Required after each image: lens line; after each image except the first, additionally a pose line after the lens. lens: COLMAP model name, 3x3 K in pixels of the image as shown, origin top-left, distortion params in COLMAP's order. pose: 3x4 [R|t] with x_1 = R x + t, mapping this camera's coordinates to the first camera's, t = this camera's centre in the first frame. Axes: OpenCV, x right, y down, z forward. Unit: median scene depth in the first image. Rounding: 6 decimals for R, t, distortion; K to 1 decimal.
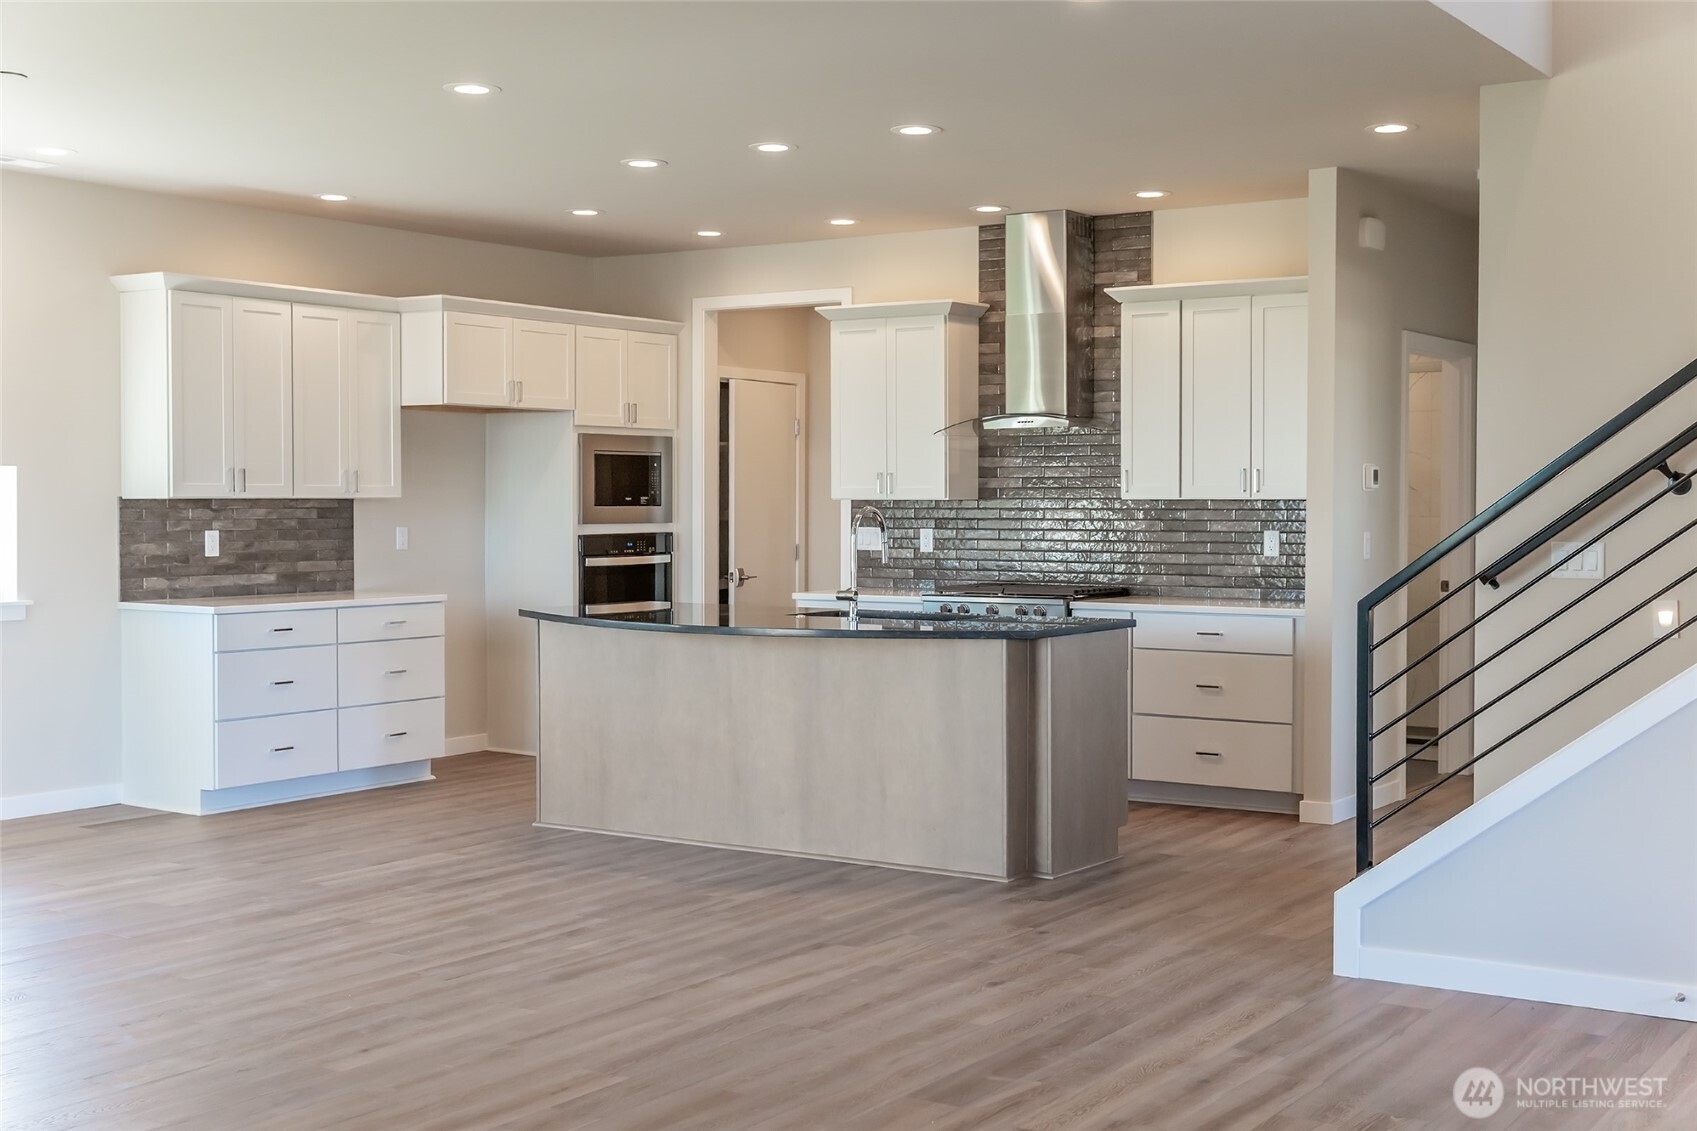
lens RADIAL K [[2111.3, 0, 848.5], [0, 2111.3, 565.5], [0, 0, 1]] dist [0.009565, 0.012849]
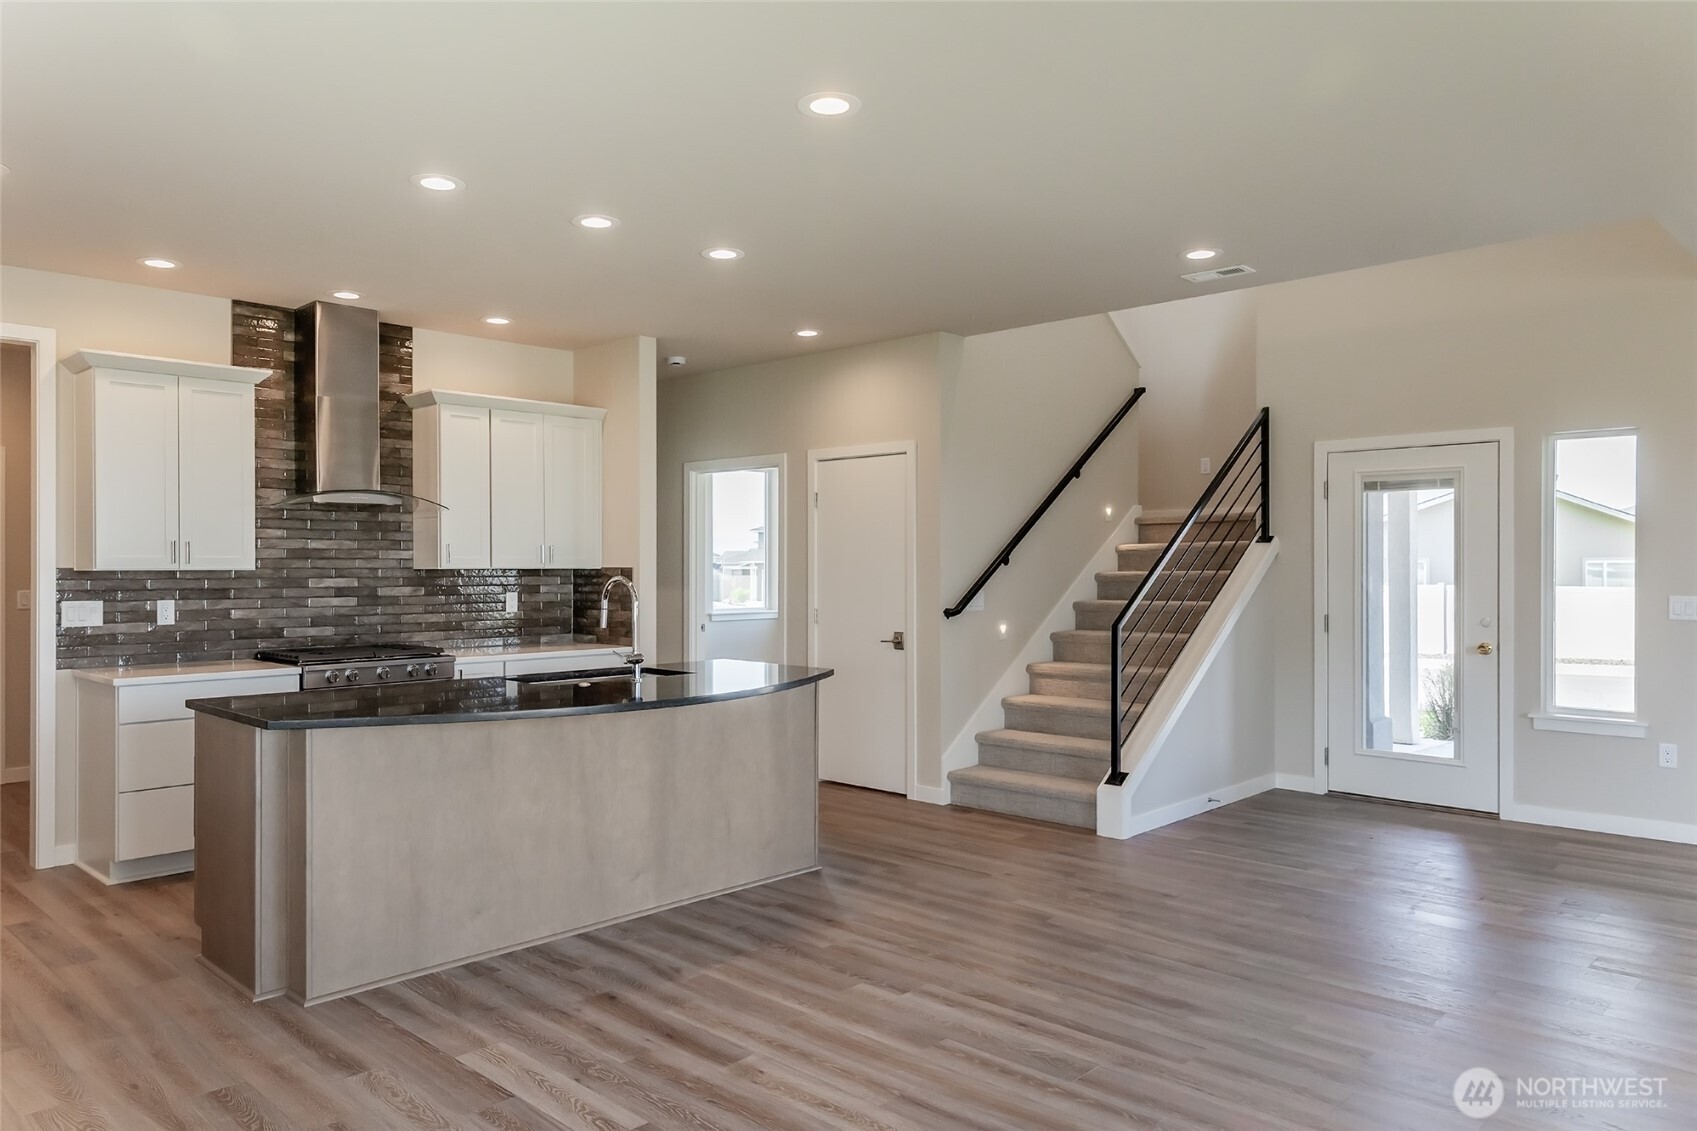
lens RADIAL K [[1165.1, 0, 848.5], [0, 1165.1, 565.5], [0, 0, 1]] dist [-0.001696, -0.001104]
pose [[0.140653, -0.000782, 0.990059, -0.446804], [0.030956, 0.999514, -0.003608, -0.021911], [-0.989575, 0.031156, 0.140609, 0.629465]]
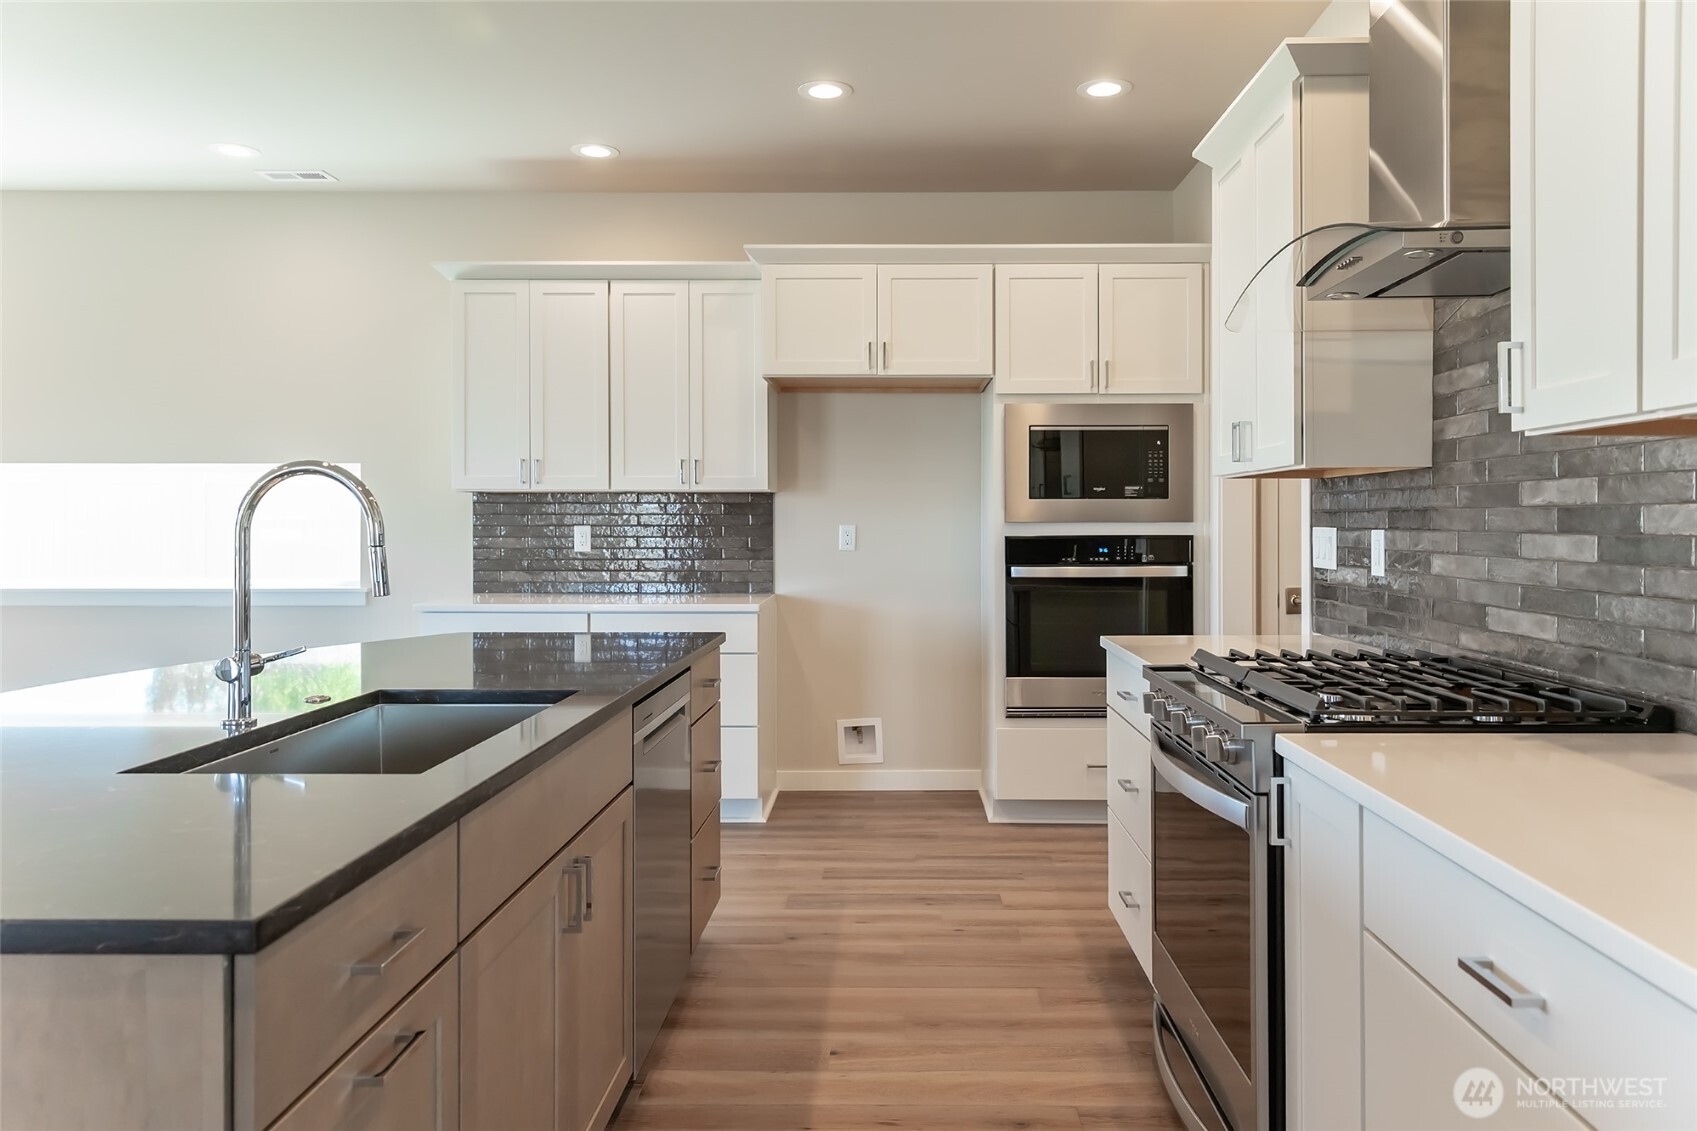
lens RADIAL K [[1165.1, 0, 848.5], [0, 1165.1, 565.5], [0, 0, 1]] dist [-0.001696, -0.001104]
pose [[0.576822, 0.031751, -0.816253, 0.194520], [-0.026930, 0.999440, 0.019846, -0.011204], [0.816426, 0.010534, 0.577354, 0.747013]]
